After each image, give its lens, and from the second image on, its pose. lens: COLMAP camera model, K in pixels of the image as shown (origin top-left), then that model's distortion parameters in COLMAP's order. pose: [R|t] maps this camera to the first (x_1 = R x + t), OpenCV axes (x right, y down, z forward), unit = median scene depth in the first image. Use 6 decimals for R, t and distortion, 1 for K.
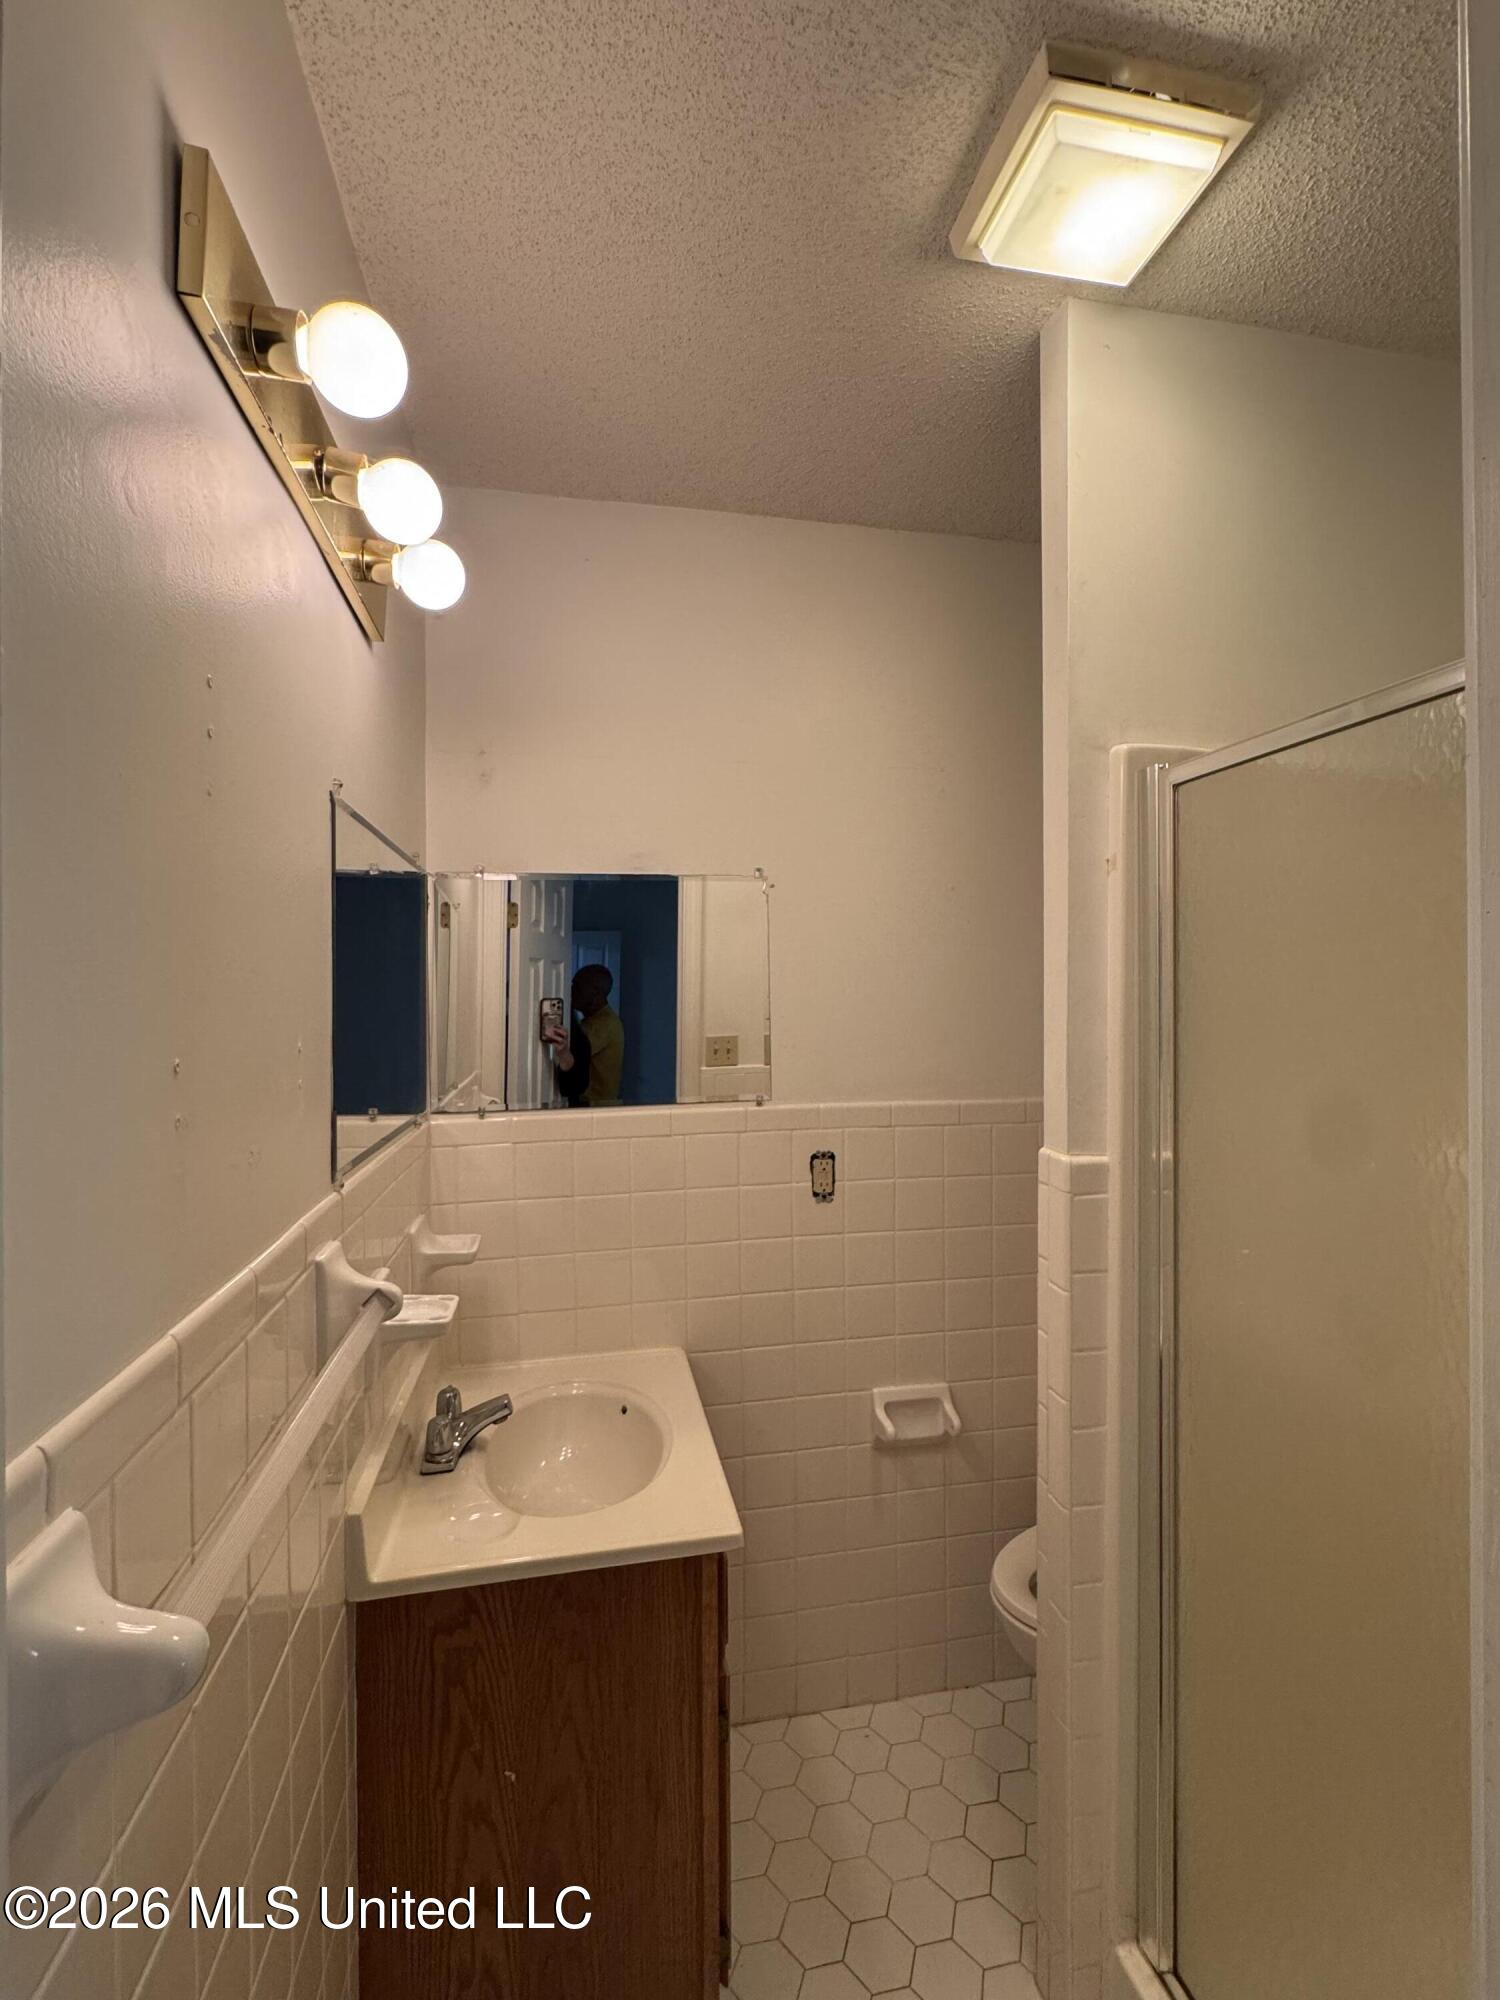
lens RADIAL K [[891.1, 0, 750.0], [0, 891.1, 1000.0], [0, 0, 1]] dist [-0.001296, -0.000094]
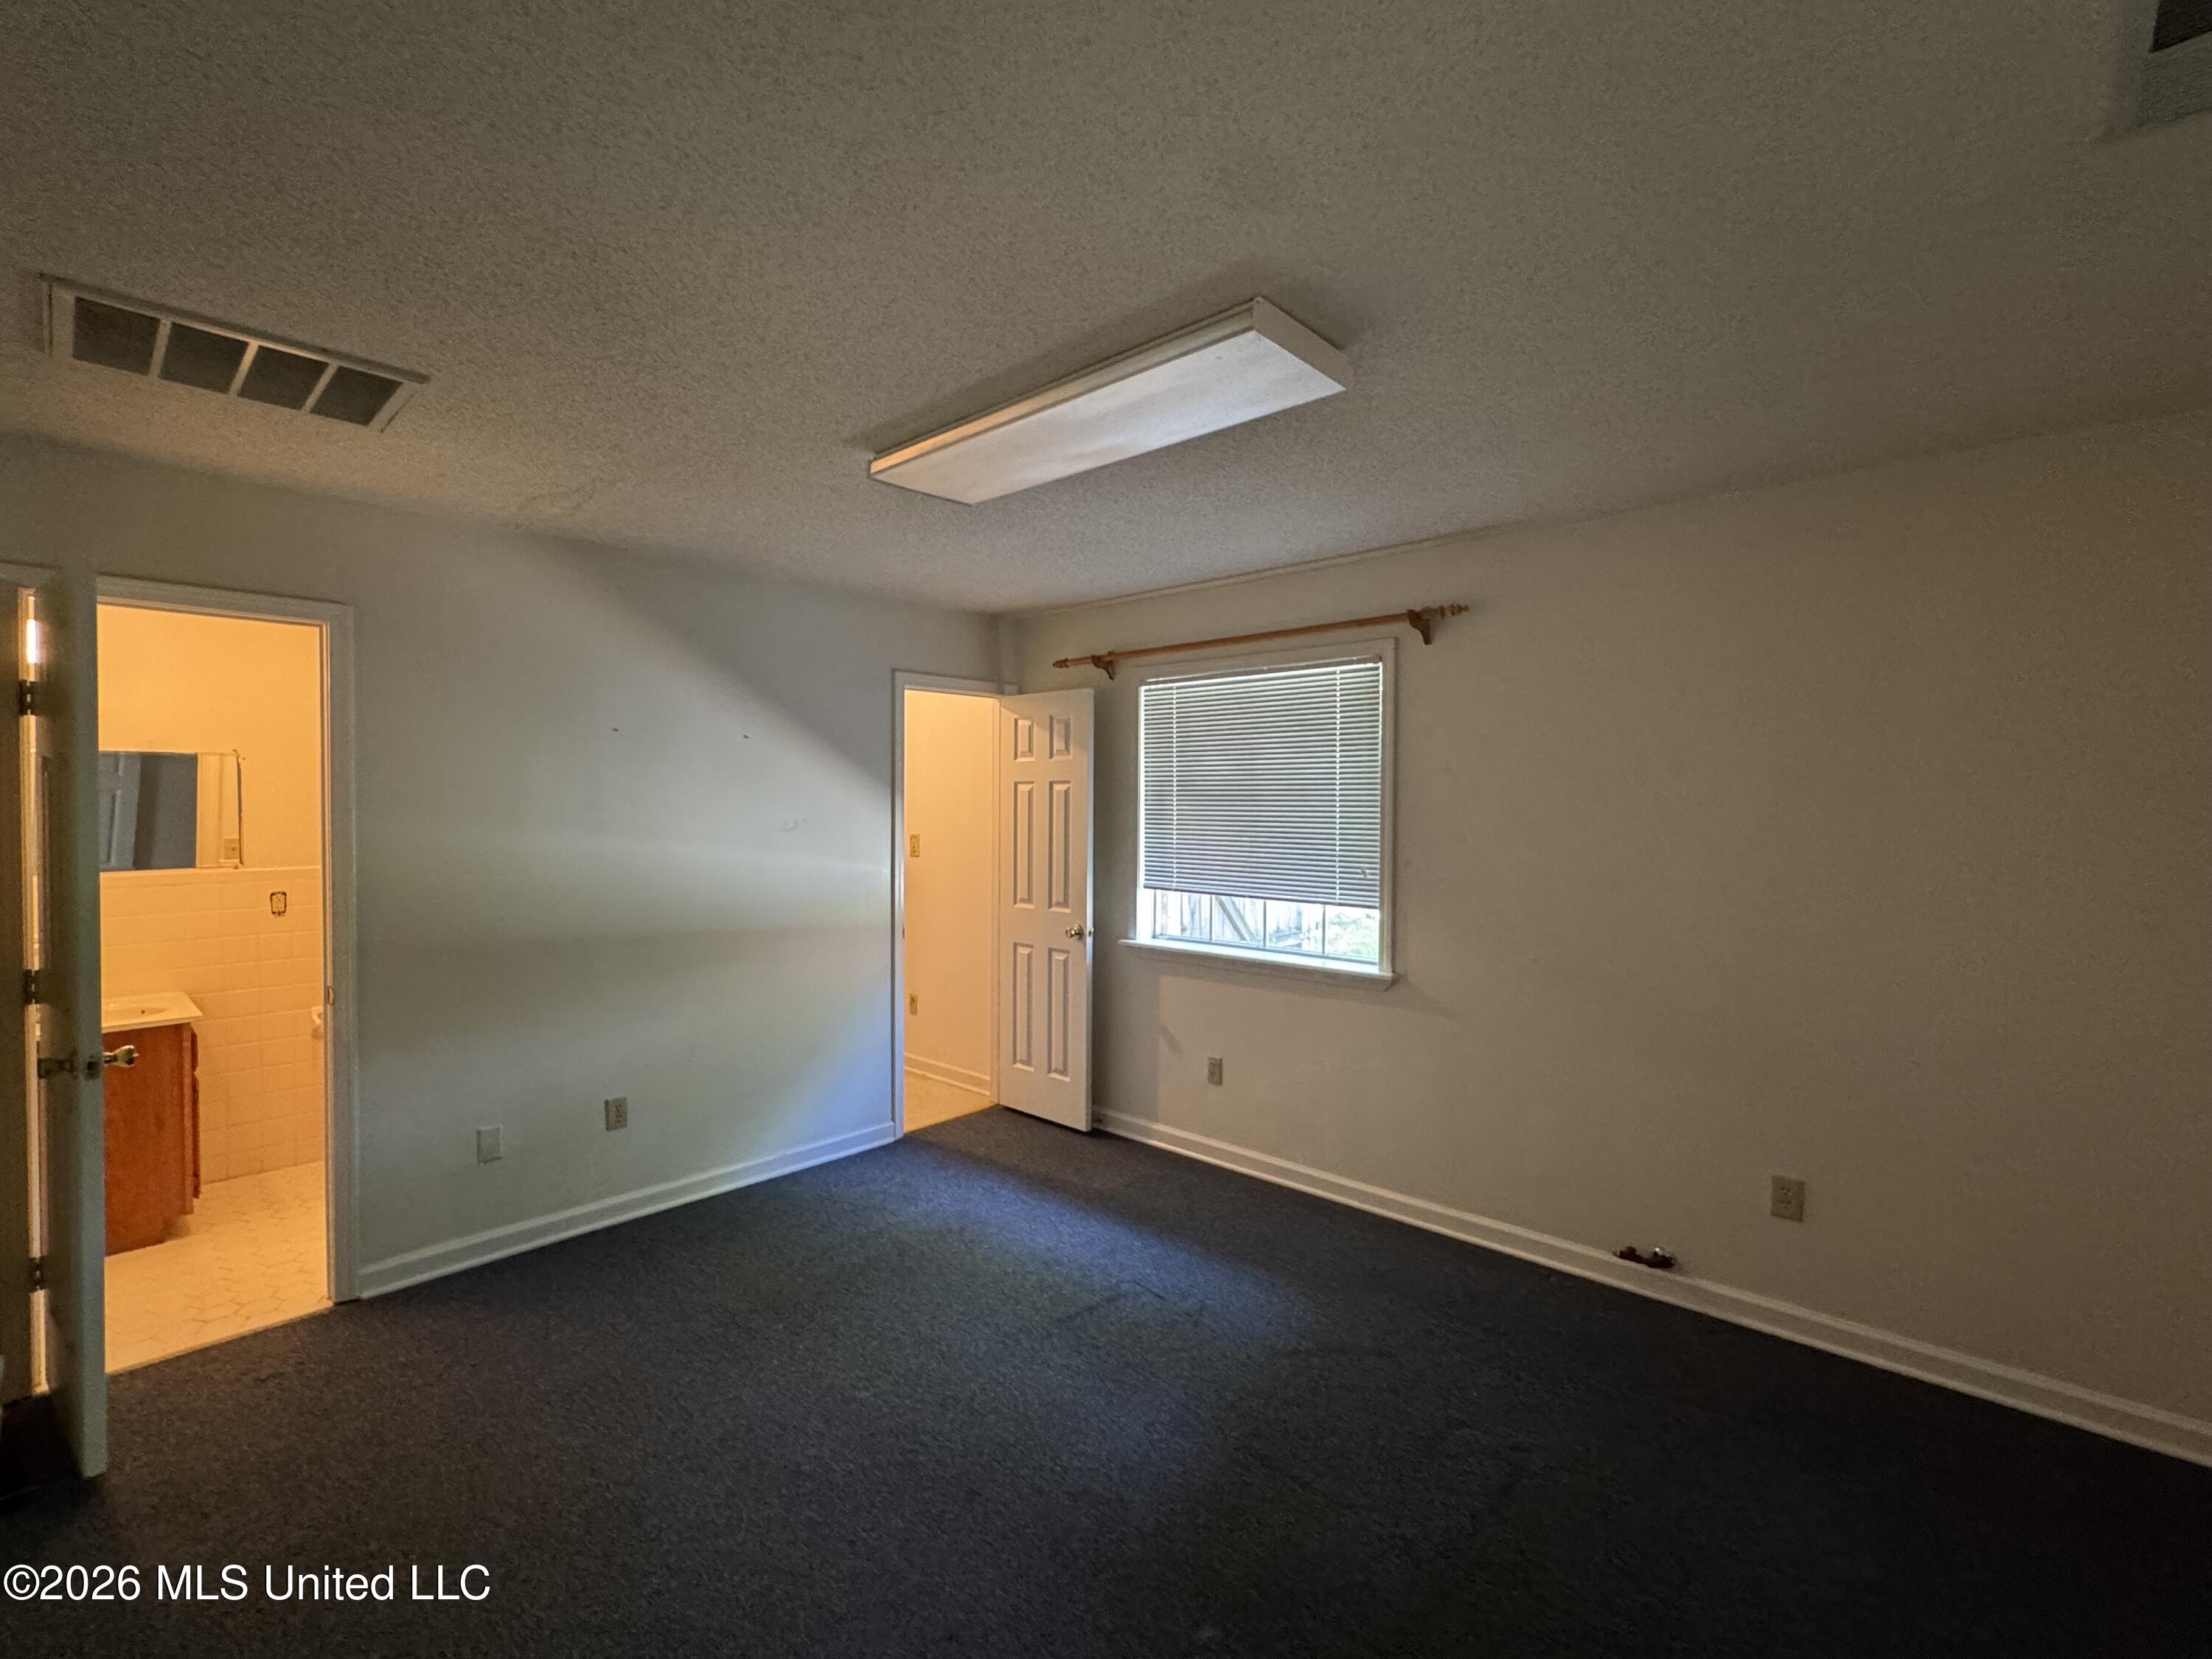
lens RADIAL K [[985.5, 0, 1107.6], [0, 985.5, 828.4], [0, 0, 1]] dist [-0.001296, -0.000094]
pose [[0.809011, -0.002057, 0.587790, 0.434913], [-0.008957, 0.999835, 0.015827, -0.039075], [-0.587726, -0.018069, 0.808859, -2.859734]]
